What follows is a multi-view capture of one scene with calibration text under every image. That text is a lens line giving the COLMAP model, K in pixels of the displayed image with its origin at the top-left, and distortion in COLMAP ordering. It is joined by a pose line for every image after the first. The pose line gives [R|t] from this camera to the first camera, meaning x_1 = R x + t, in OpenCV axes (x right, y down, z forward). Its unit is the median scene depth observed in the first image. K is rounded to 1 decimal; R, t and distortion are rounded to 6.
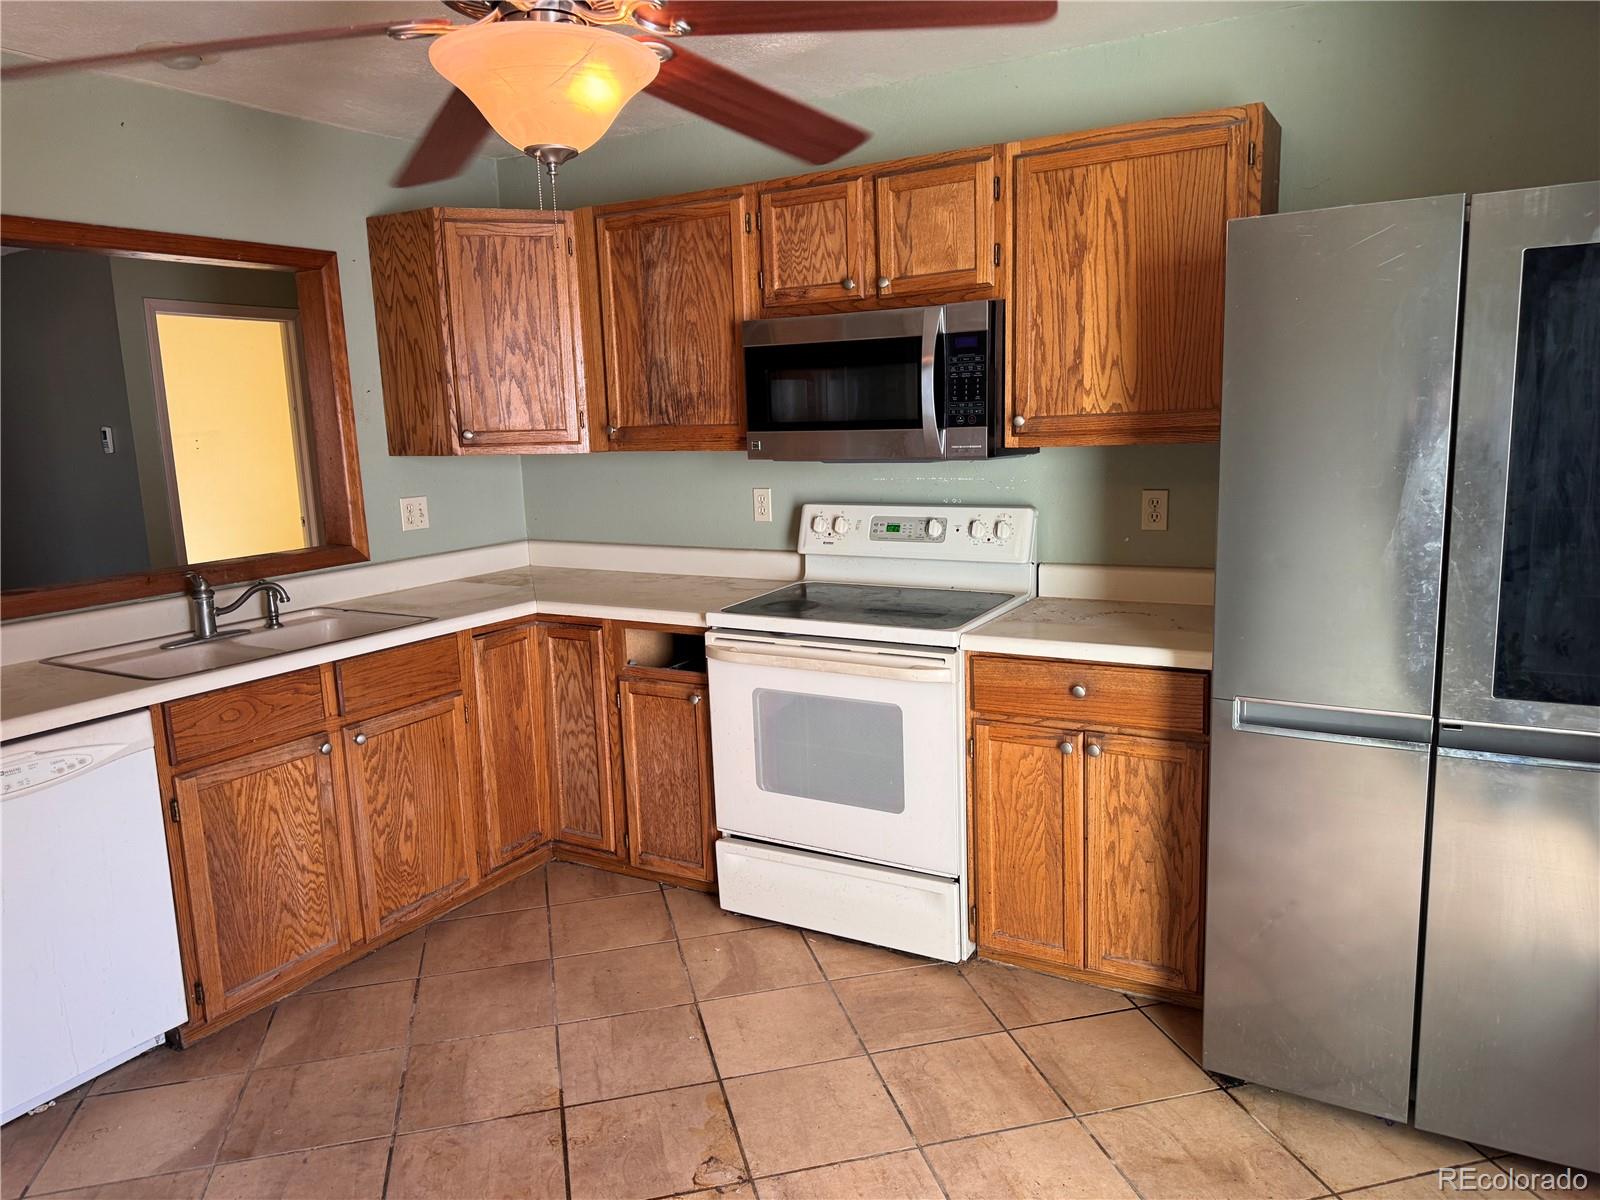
lens RADIAL K [[1116.2, 0, 797.7], [0, 1116.2, 603.2], [0, 0, 1]] dist [0.014001, -0.004767]
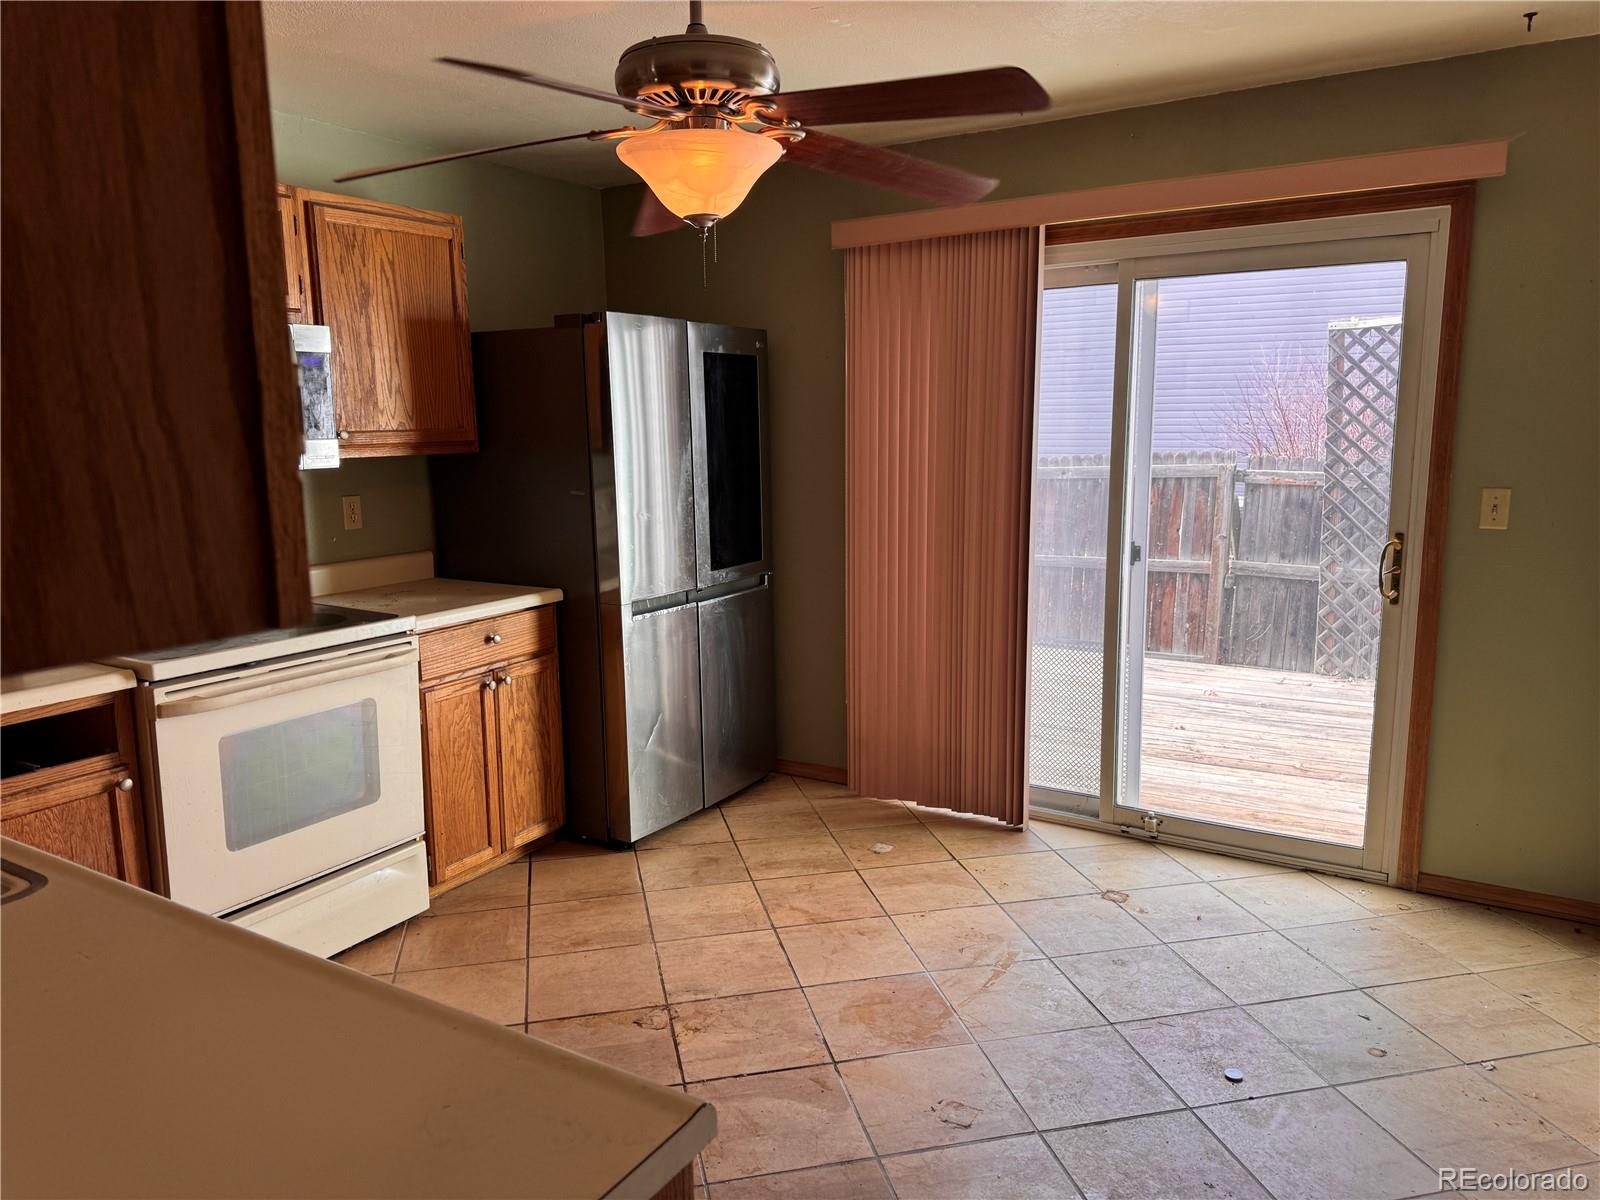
lens RADIAL K [[1116.2, 0, 798.7], [0, 1116.2, 597.7], [0, 0, 1]] dist [0.014001, -0.004767]
pose [[0.015725, -0.129115, 0.991505, -0.985906], [0.177868, 0.976173, 0.124297, -0.064767], [-0.983929, 0.174402, 0.038316, 0.555535]]
